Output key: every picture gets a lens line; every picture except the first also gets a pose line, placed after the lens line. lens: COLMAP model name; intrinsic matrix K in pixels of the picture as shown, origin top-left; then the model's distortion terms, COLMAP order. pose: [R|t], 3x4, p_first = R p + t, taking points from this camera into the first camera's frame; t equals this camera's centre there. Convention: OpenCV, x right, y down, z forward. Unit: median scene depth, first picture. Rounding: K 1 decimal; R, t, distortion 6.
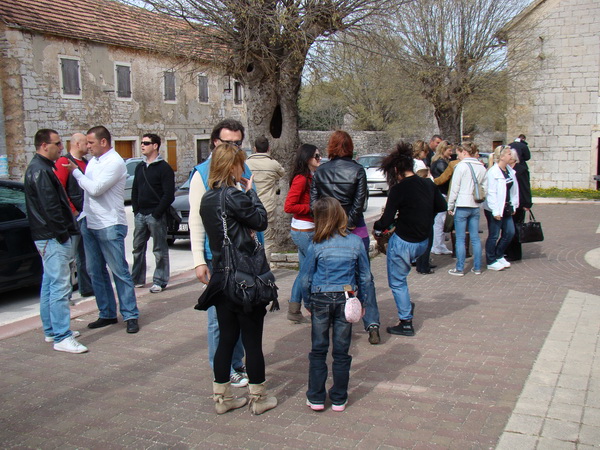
lens RADIAL K [[641.8, 0, 299.8], [0, 641.8, 223.4], [0, 0, 1]] dist [-0.004256, 0.000000]
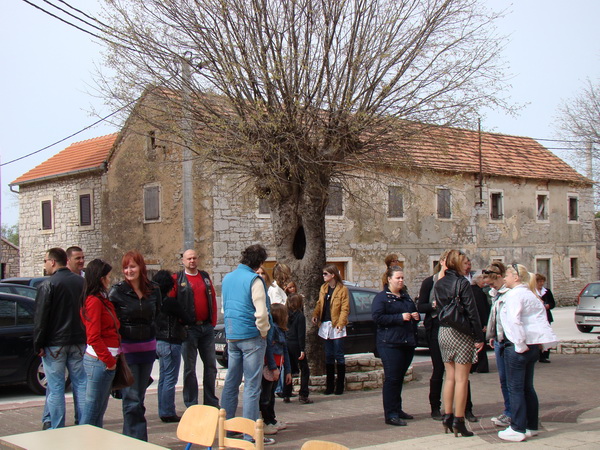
lens RADIAL K [[777.1, 0, 299.7], [0, 777.1, 226.0], [0, 0, 1]] dist [-0.010083, 0.000000]
pose [[0.913804, -0.013991, -0.405914, 0.130348], [-0.057077, 0.985065, -0.162446, 0.003005], [0.402124, 0.171612, 0.899358, -0.022754]]
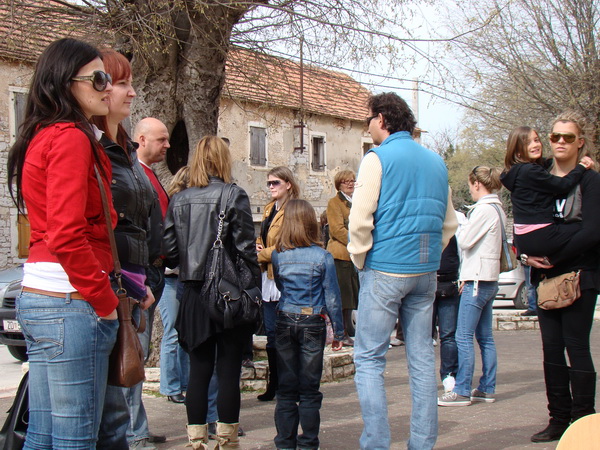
lens RADIAL K [[982.1, 0, 300.8], [0, 982.1, 225.7], [0, 0, 1]] dist [0.154179, 0.000000]
pose [[0.988489, 0.007595, -0.151104, 0.062322], [-0.028397, 0.990303, -0.135991, 0.009871], [0.148606, 0.138717, 0.979119, 0.038570]]
